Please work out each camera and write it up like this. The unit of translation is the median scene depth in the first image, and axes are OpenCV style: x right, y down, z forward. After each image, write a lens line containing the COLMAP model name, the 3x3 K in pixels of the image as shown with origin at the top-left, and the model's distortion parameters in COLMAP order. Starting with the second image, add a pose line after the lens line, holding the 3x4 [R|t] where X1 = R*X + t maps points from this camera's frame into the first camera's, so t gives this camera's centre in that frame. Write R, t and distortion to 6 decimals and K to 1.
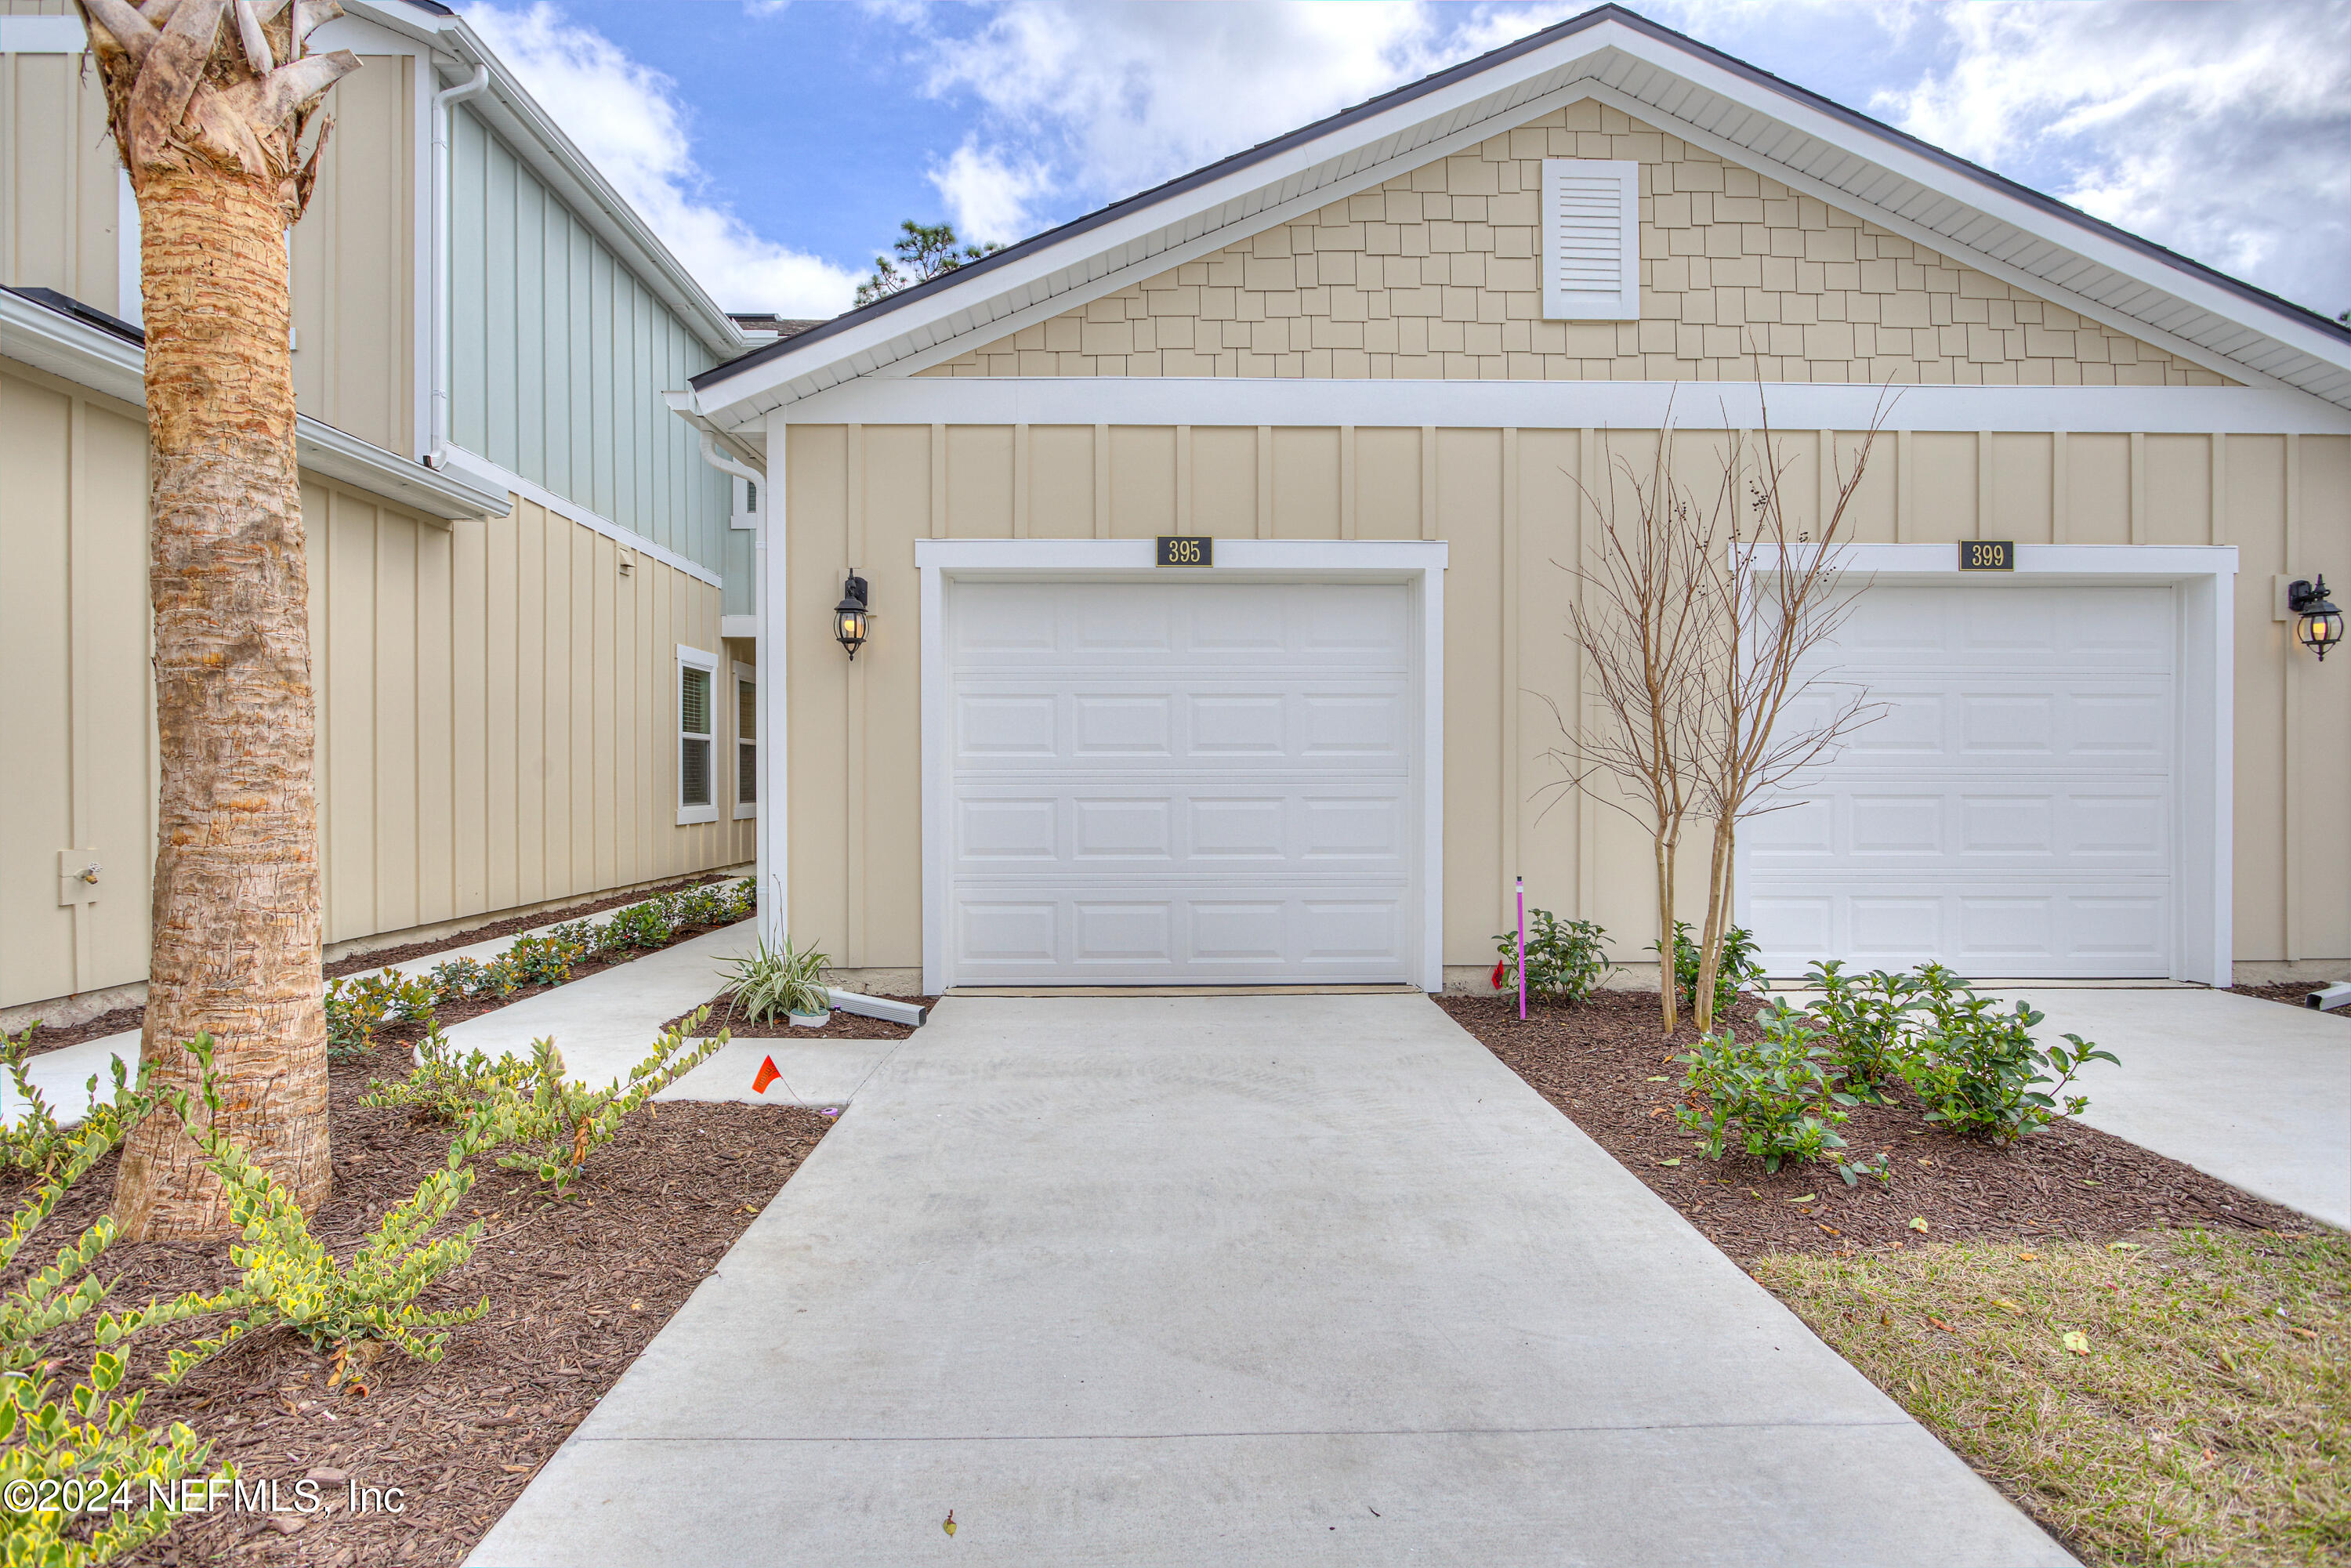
lens RADIAL K [[1209.0, 0, 1164.0], [0, 1209.0, 778.5], [0, 0, 1]] dist [-0.009564, 0.006657]
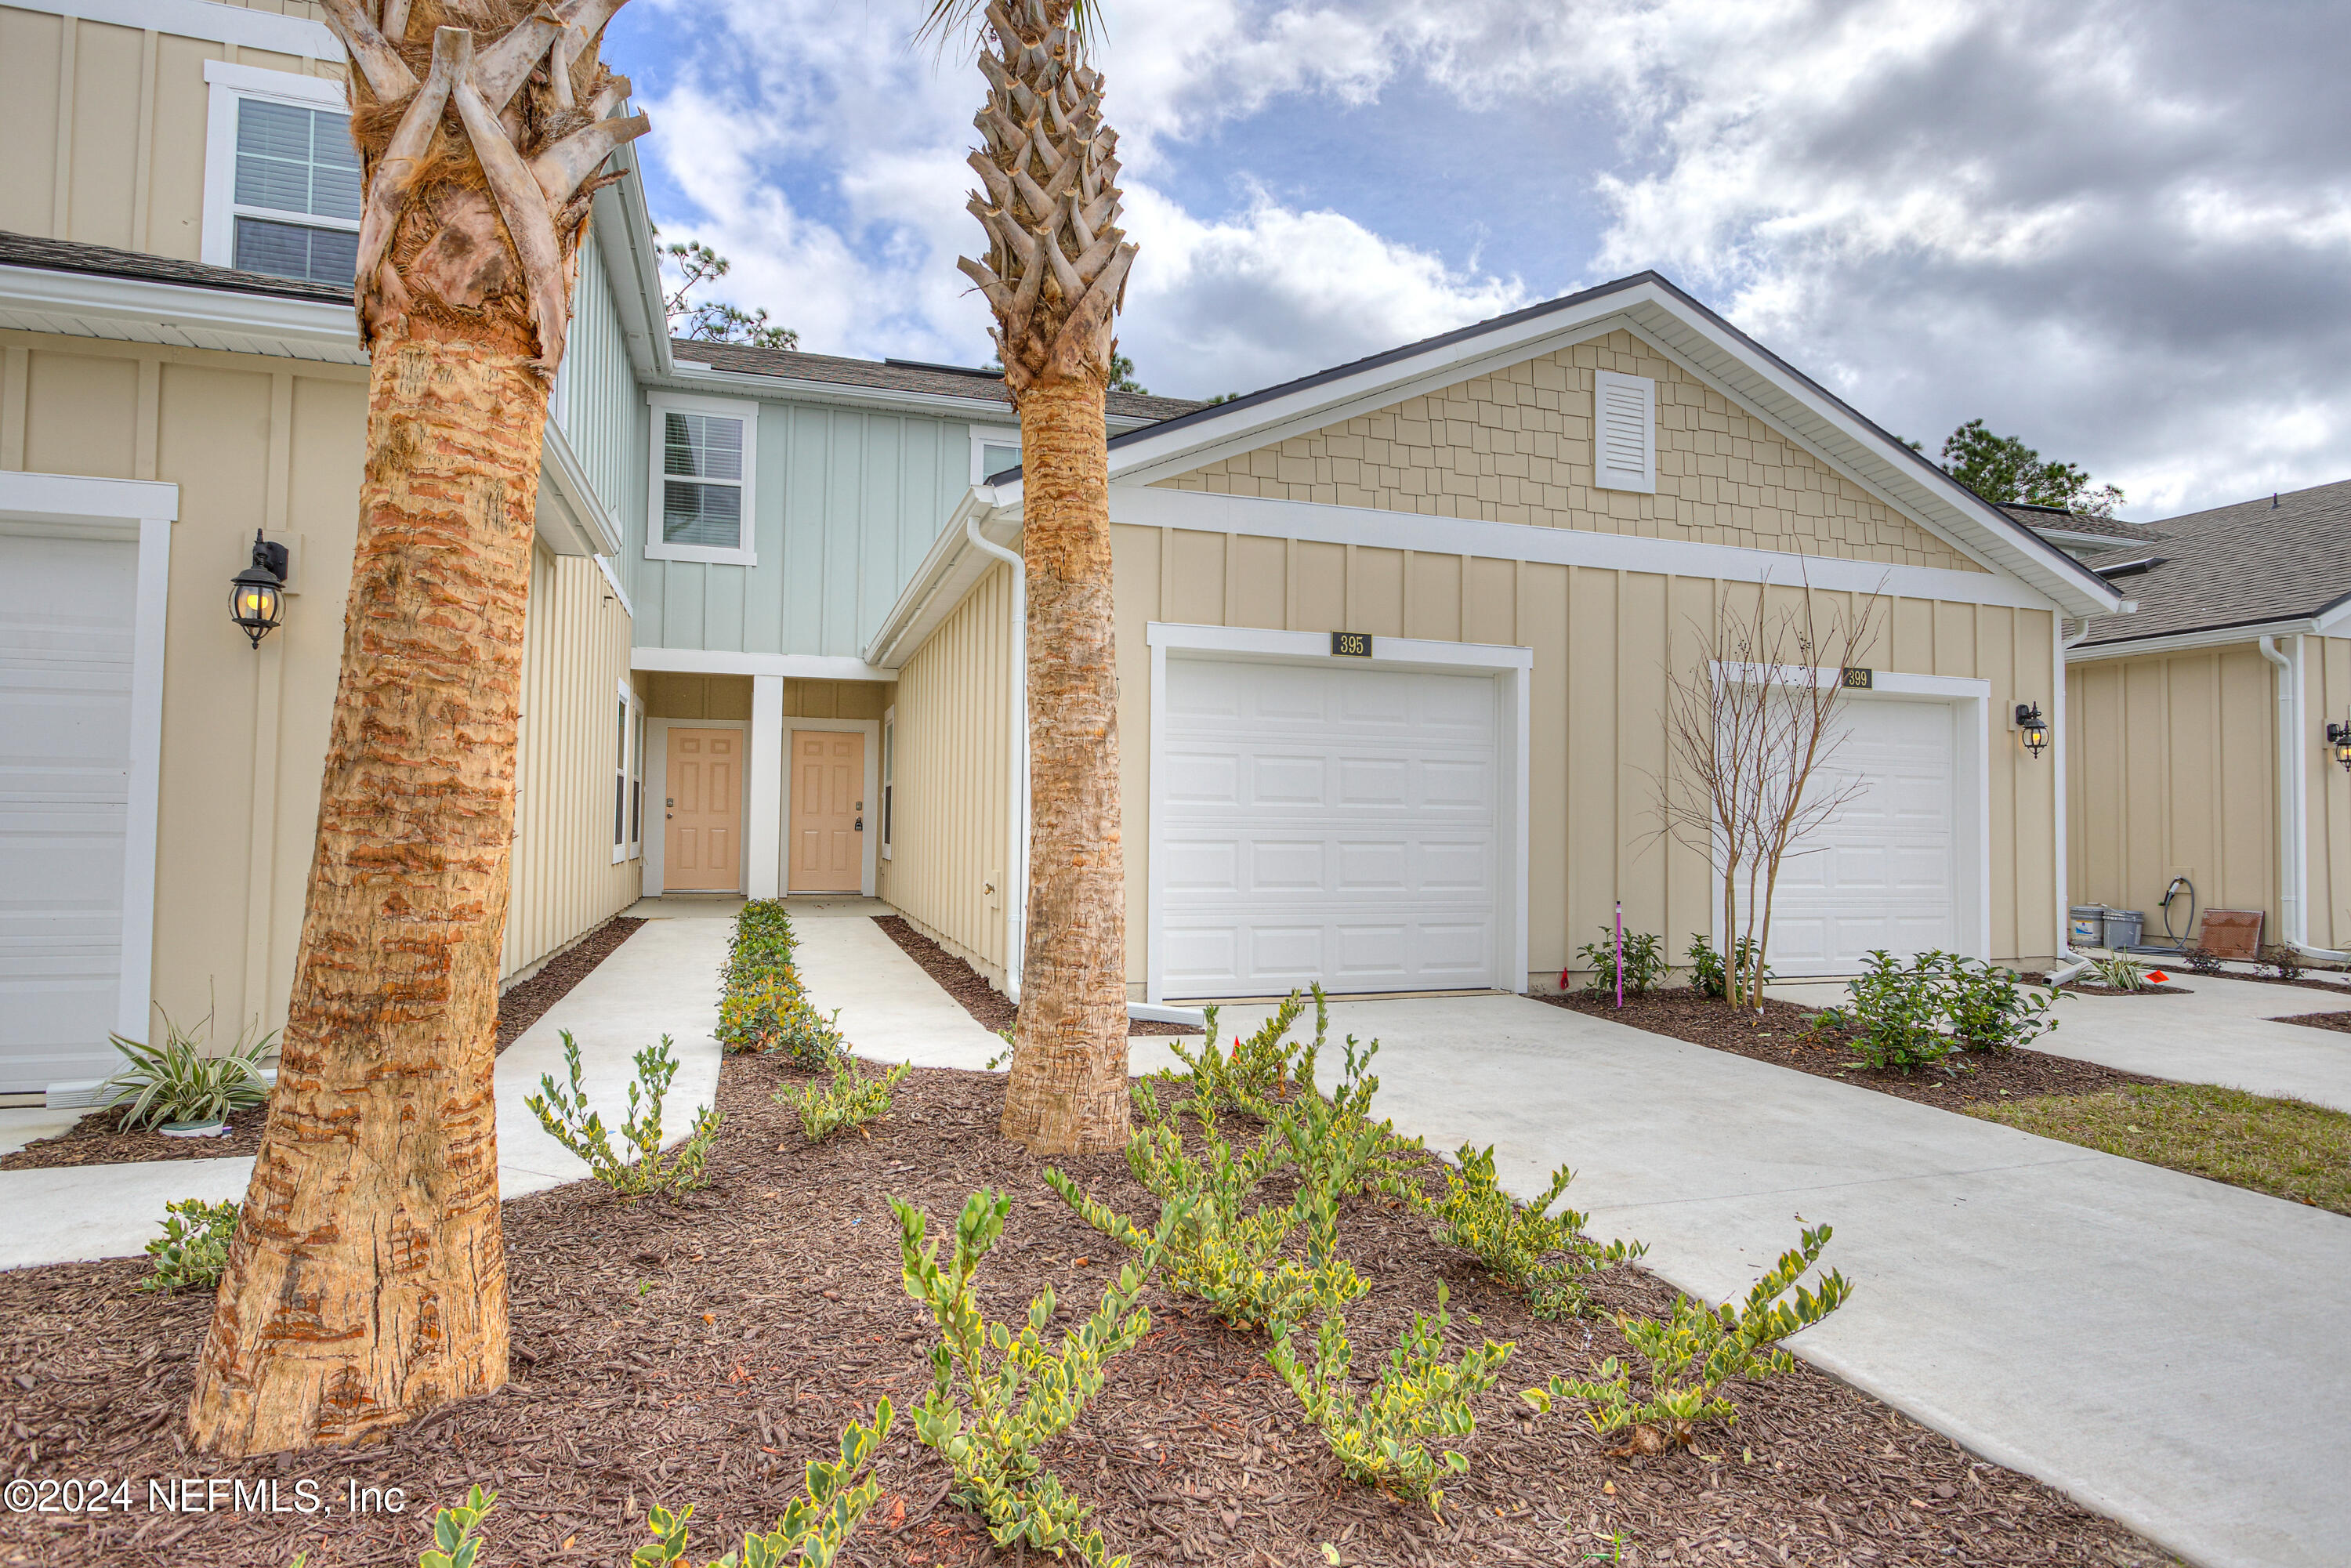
lens RADIAL K [[1209.0, 0, 1187.3], [0, 1209.0, 786.3], [0, 0, 1]] dist [-0.009564, 0.006657]
pose [[0.960802, 0.024928, 0.276112, -0.489777], [-0.017598, 0.999425, -0.028996, 0.000752], [-0.276676, 0.023001, 0.960688, -0.164214]]
